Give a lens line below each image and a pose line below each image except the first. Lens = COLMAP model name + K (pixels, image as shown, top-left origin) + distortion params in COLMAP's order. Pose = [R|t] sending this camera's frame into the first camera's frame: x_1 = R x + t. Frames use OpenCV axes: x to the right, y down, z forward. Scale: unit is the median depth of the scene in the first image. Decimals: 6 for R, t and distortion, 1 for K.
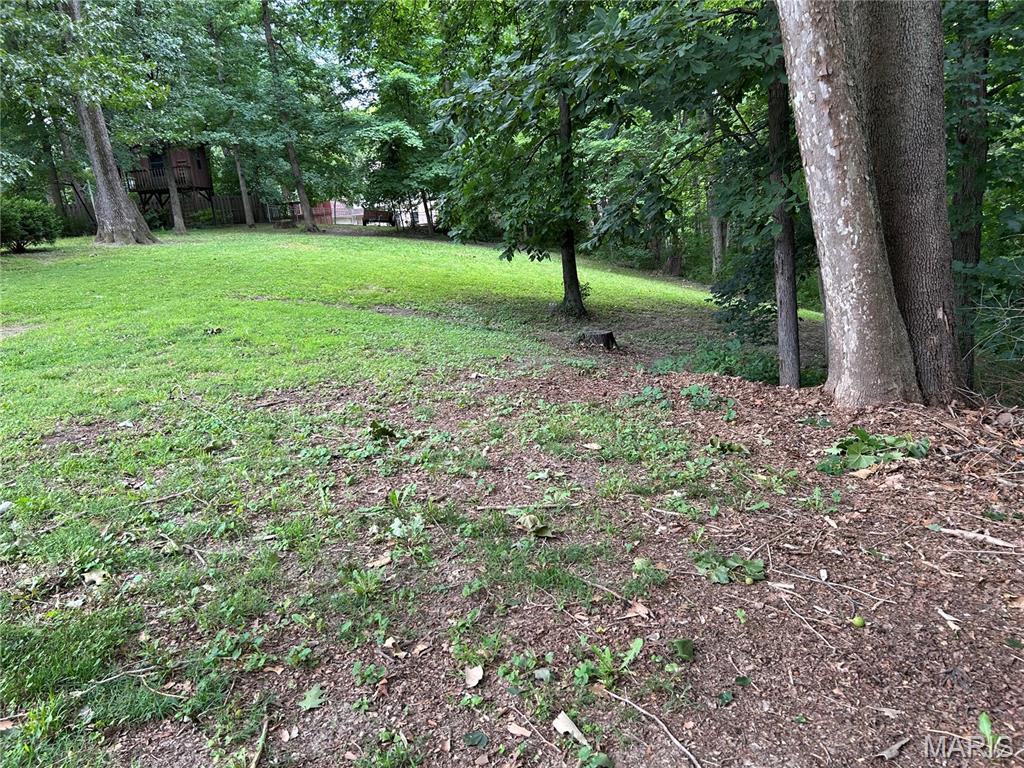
lens RADIAL K [[791.5, 0, 512.0], [0, 791.5, 384.0], [0, 0, 1]] dist [0.001434, -0.042784]
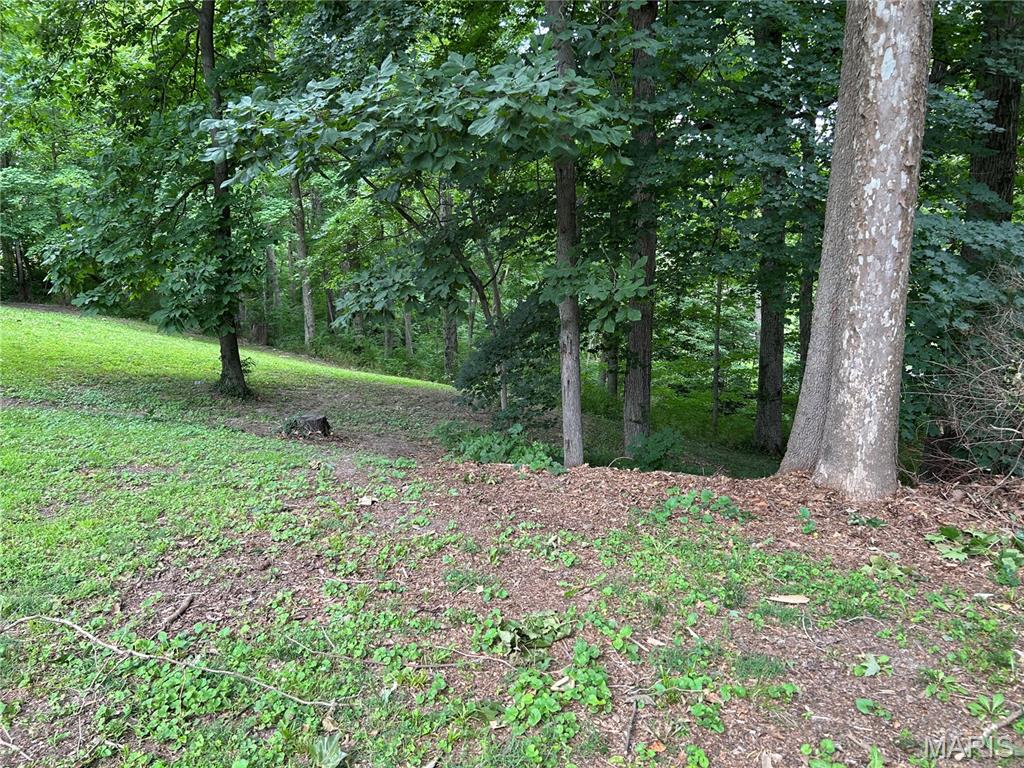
lens RADIAL K [[791.5, 0, 512.0], [0, 791.5, 384.0], [0, 0, 1]] dist [0.001434, -0.042784]
pose [[0.815582, -0.023539, 0.578163, -0.507969], [0.070226, 0.995813, -0.058520, -0.090186], [-0.574364, 0.088330, 0.813820, 0.457893]]
